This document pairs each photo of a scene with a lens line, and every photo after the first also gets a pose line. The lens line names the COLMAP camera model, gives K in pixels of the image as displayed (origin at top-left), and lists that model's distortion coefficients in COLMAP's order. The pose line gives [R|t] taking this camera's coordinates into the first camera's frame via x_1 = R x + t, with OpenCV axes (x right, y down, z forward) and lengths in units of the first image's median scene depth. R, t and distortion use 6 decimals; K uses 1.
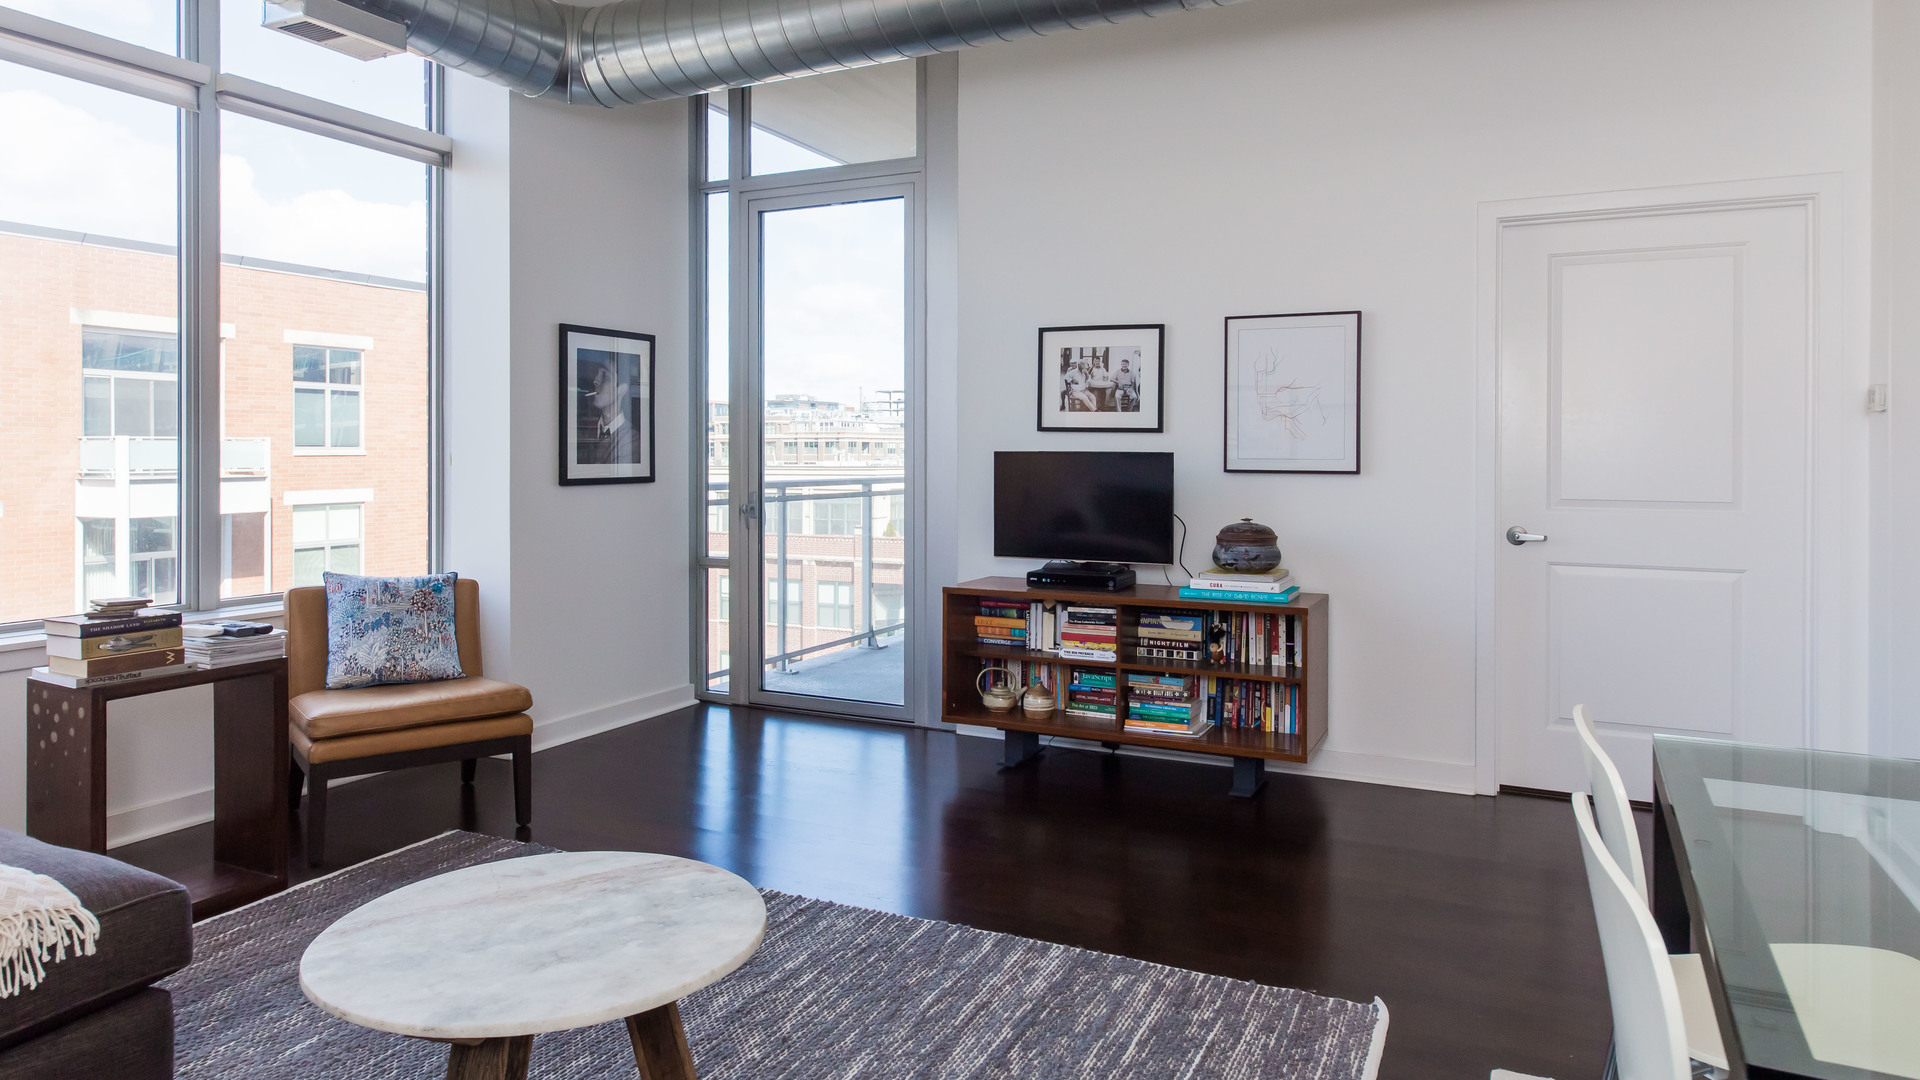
lens RADIAL K [[1175.6, 0, 927.4], [0, 1175.6, 447.5], [0, 0, 1]] dist [0.006107, -0.002031]
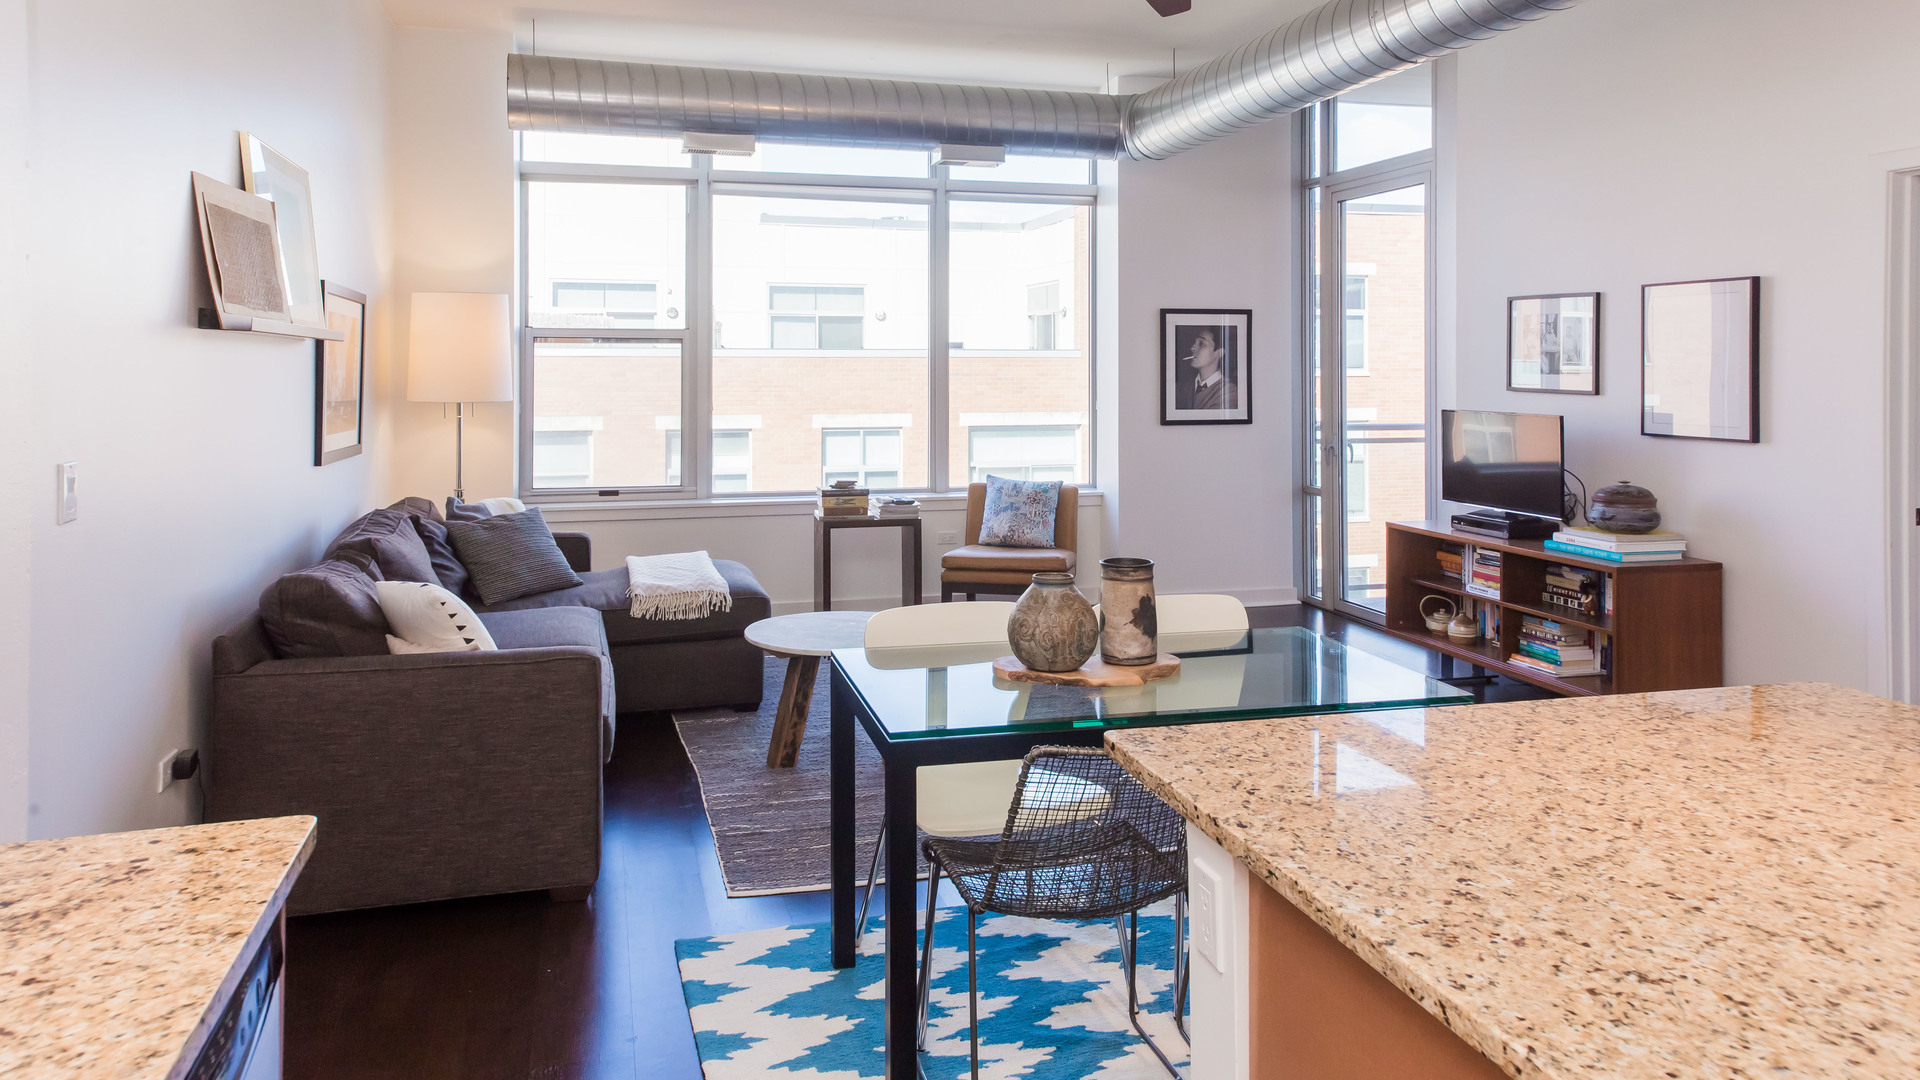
lens RADIAL K [[1252.7, 0, 943.4], [0, 1252.7, 361.2], [0, 0, 1]] dist [0.003345, -0.000897]
pose [[0.666711, -0.002965, -0.745310, 0.695794], [0.003457, 0.999994, -0.000886, -0.047805], [0.745308, -0.001986, 0.666717, -0.199243]]
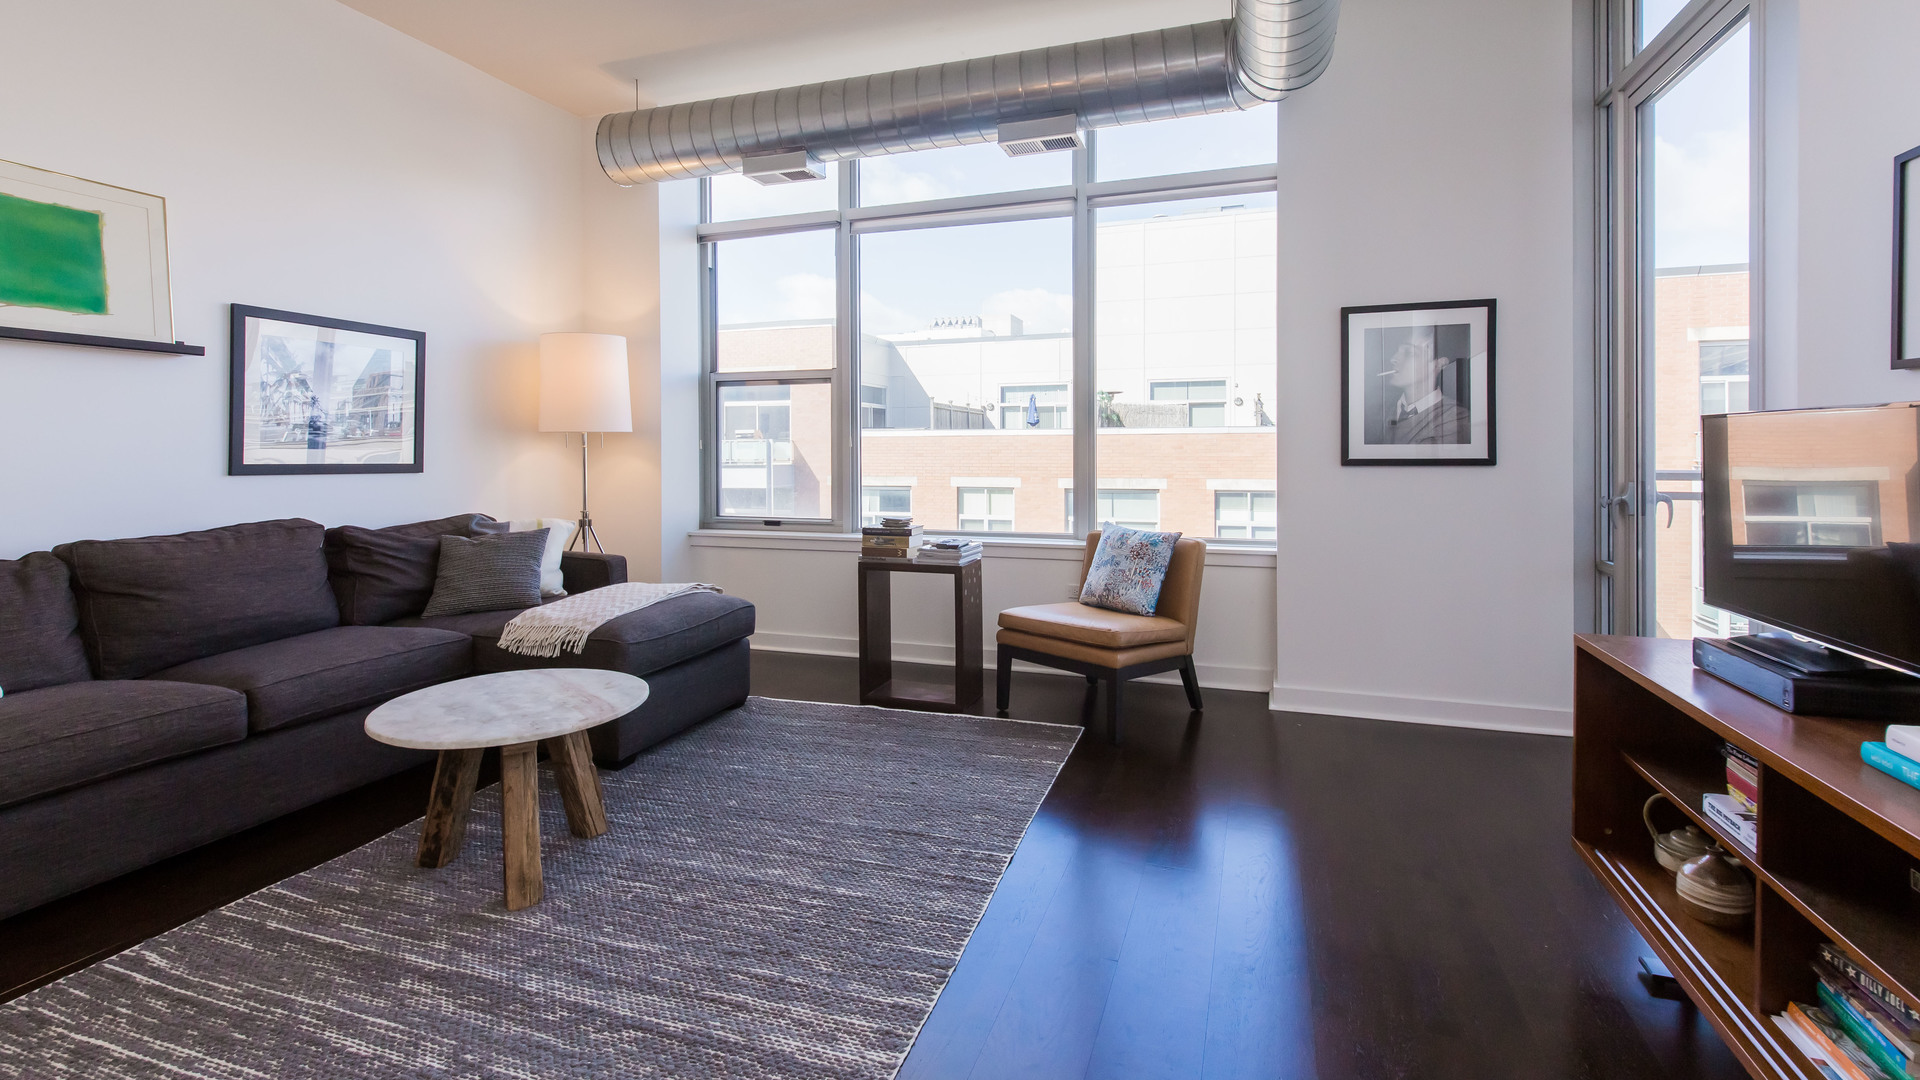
lens RADIAL K [[876.5, 0, 976.8], [0, 876.5, 461.6], [0, 0, 1]] dist [0.005957, -0.001769]
pose [[0.143719, 0.011724, -0.989549, 0.451391], [0.007633, 0.999887, 0.012955, 0.018948], [0.989589, -0.009415, 0.143613, 0.644971]]
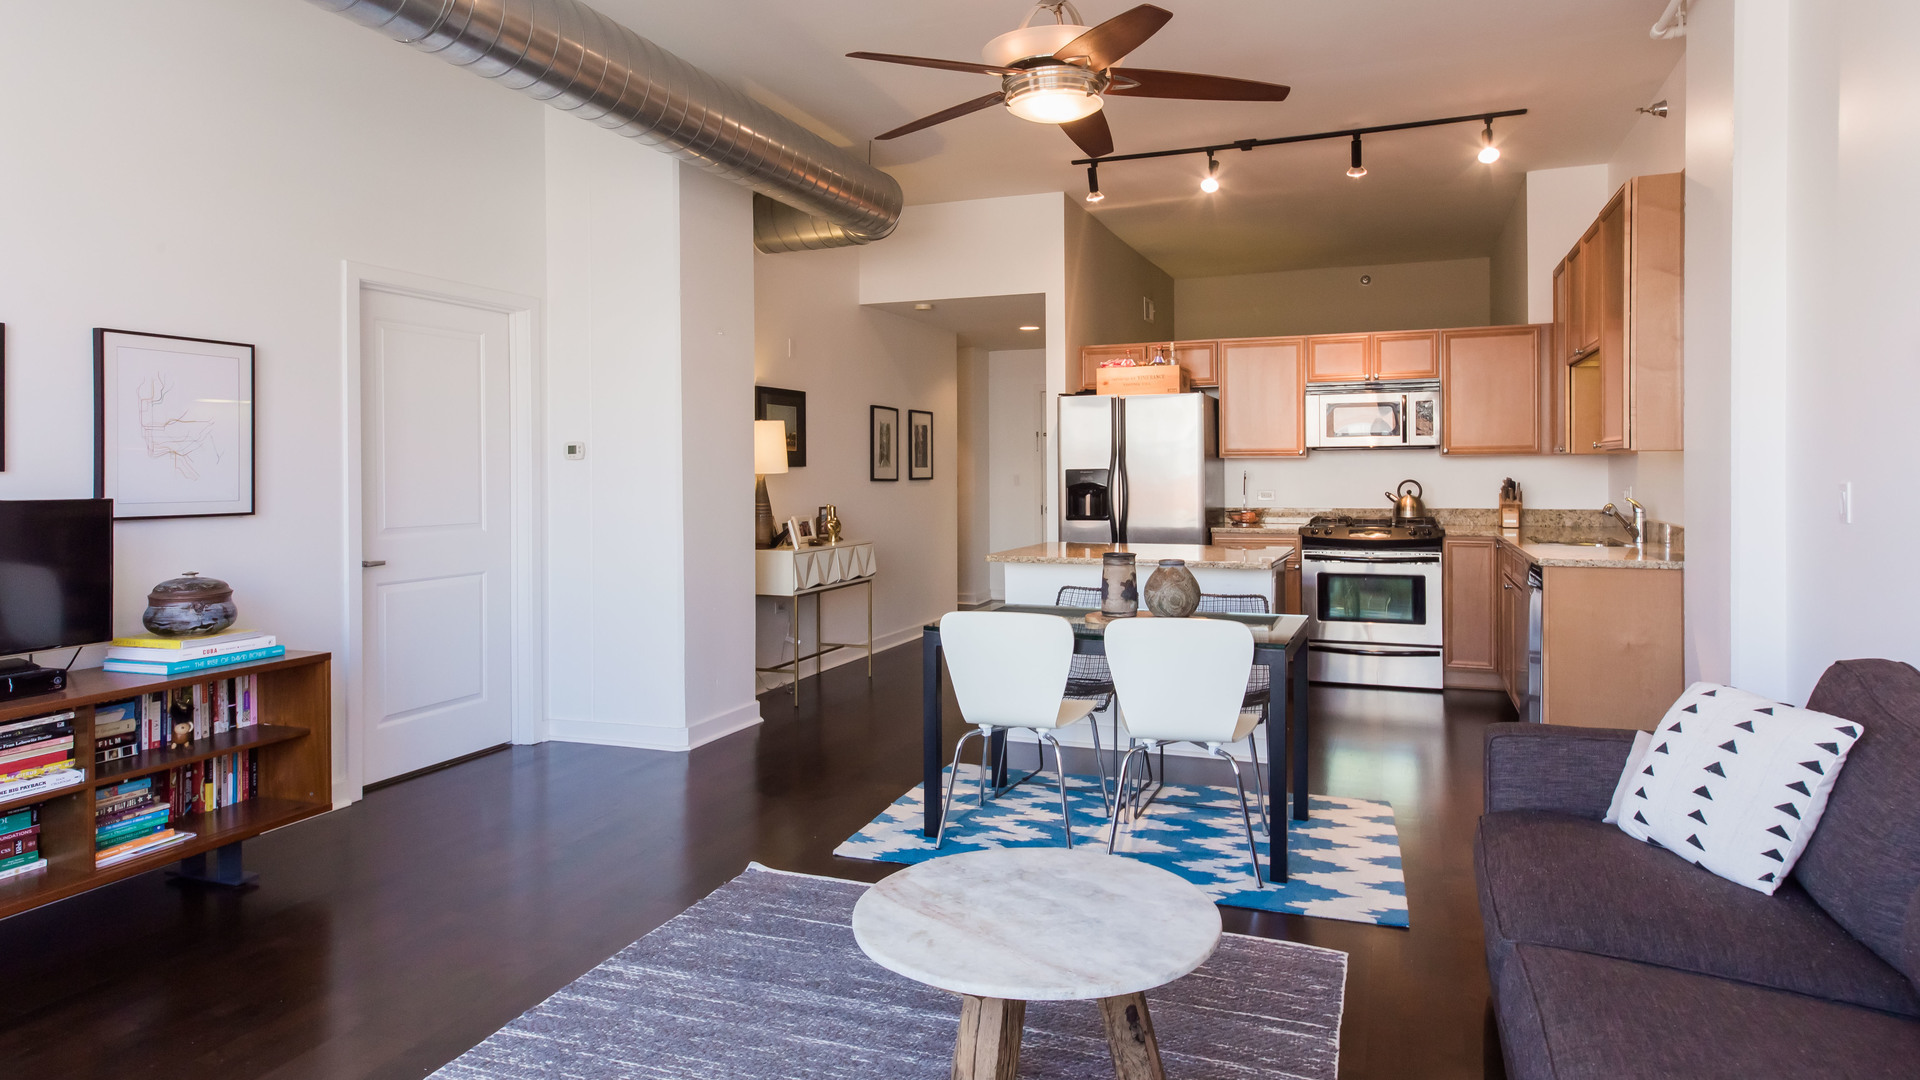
lens RADIAL K [[1133.3, 0, 994.5], [0, 1133.3, 461.9], [0, 0, 1]] dist [0.024475, -0.000668]
pose [[-0.120165, 0.003572, 0.992748, -0.630395], [0.000744, 0.999994, -0.003508, -0.017056], [-0.992754, 0.000318, -0.120167, 0.511838]]
